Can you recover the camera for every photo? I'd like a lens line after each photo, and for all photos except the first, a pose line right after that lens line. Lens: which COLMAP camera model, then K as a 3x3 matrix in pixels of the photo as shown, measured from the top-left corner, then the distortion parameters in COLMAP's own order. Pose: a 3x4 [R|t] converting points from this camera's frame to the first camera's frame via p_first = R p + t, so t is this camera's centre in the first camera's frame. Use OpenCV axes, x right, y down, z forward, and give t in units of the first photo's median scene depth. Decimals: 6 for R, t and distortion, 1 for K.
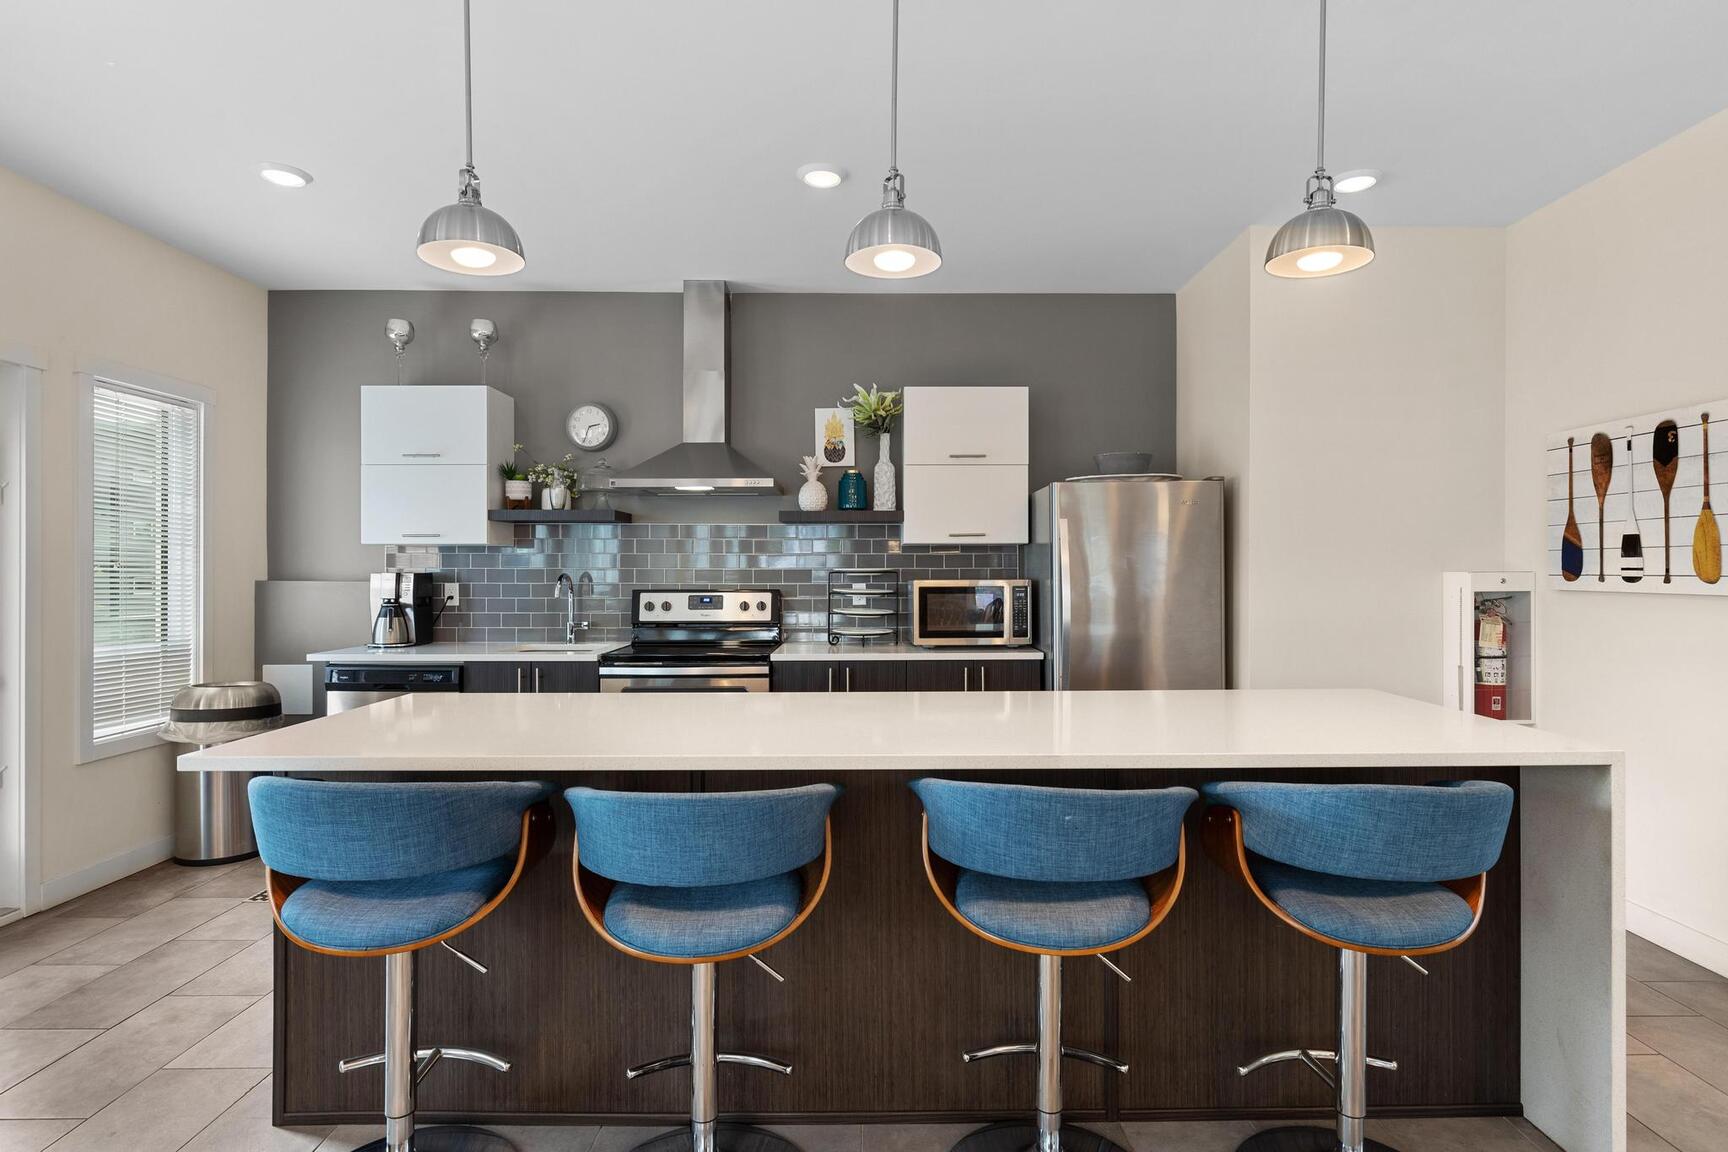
lens RADIAL K [[919.6, 0, 864.0], [0, 919.6, 576.0], [0, 0, 1]] dist [-0.001193, -0.000329]
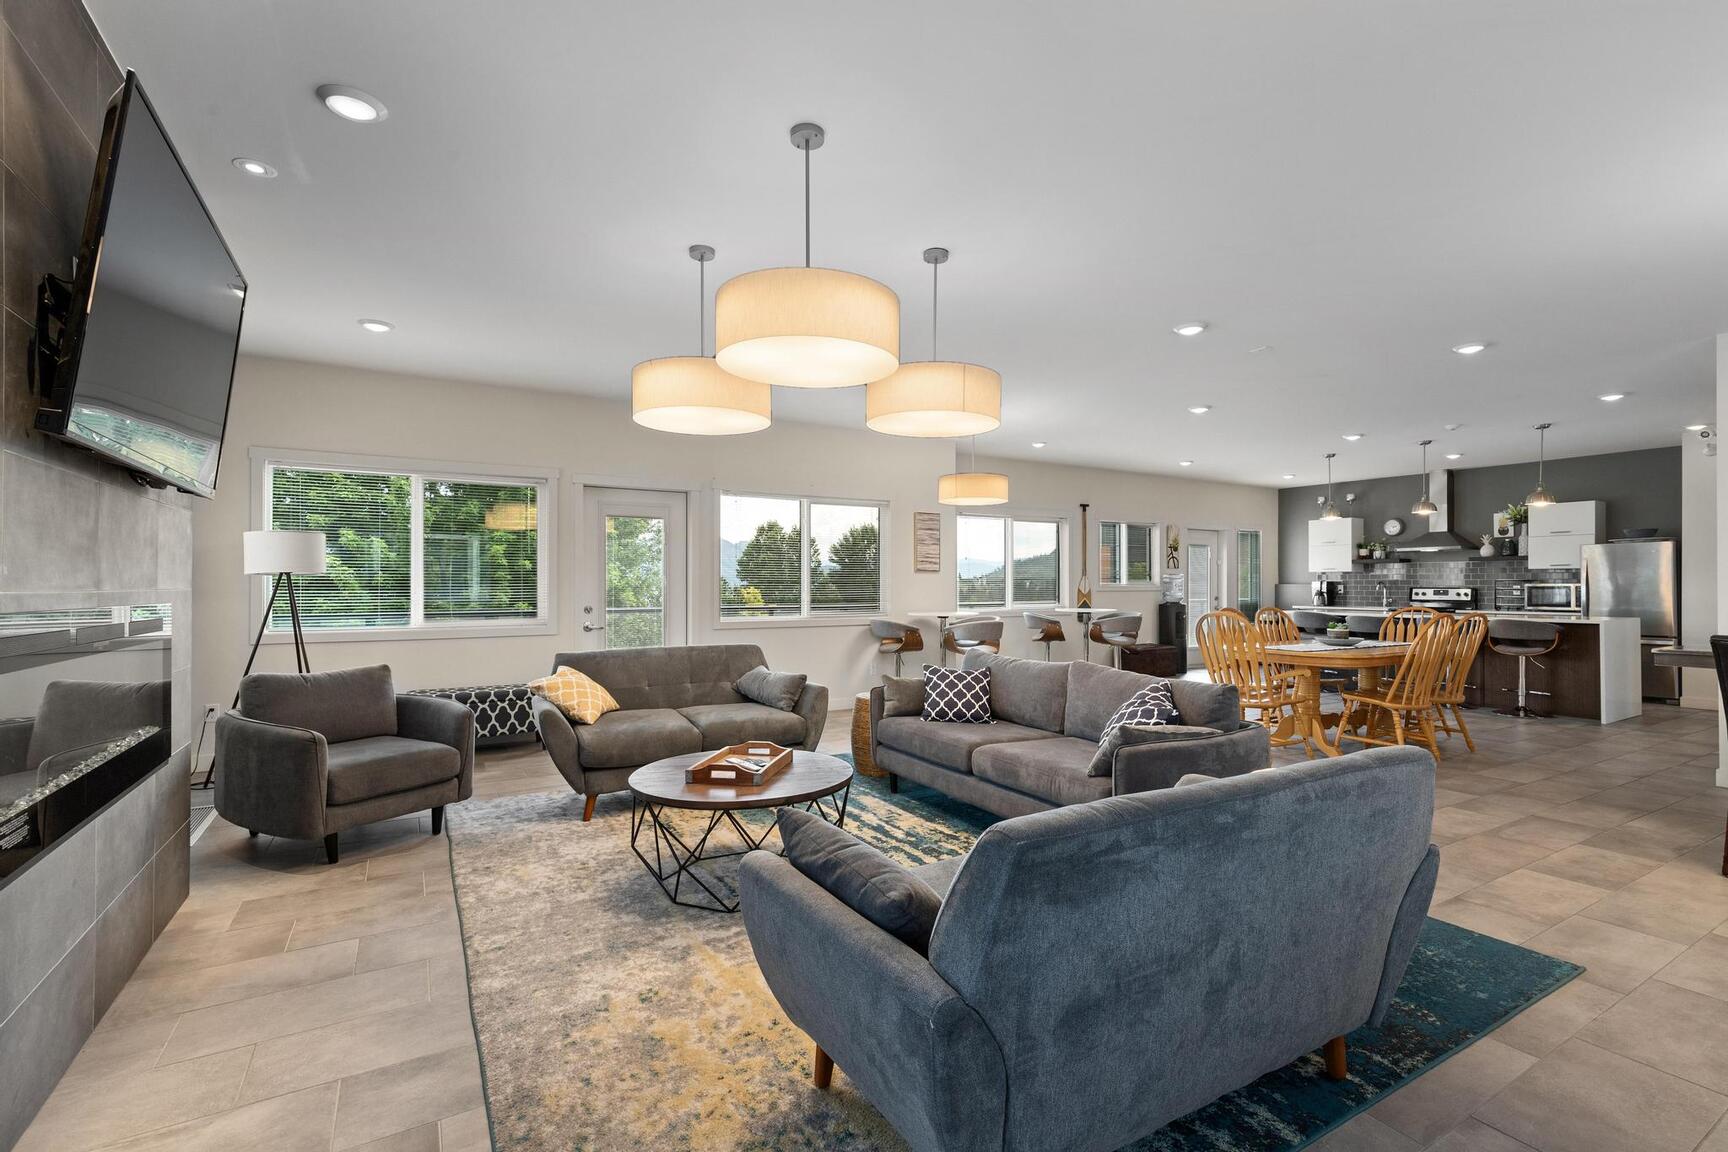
lens RADIAL K [[787.9, 0, 864.0], [0, 787.9, 576.0], [0, 0, 1]] dist [-0.001083, -0.000228]
pose [[0.496206, -0.008516, -0.868163, 0.953656], [-0.004342, 0.999915, -0.012290, 0.016353], [0.868194, 0.009868, 0.496127, -1.521520]]
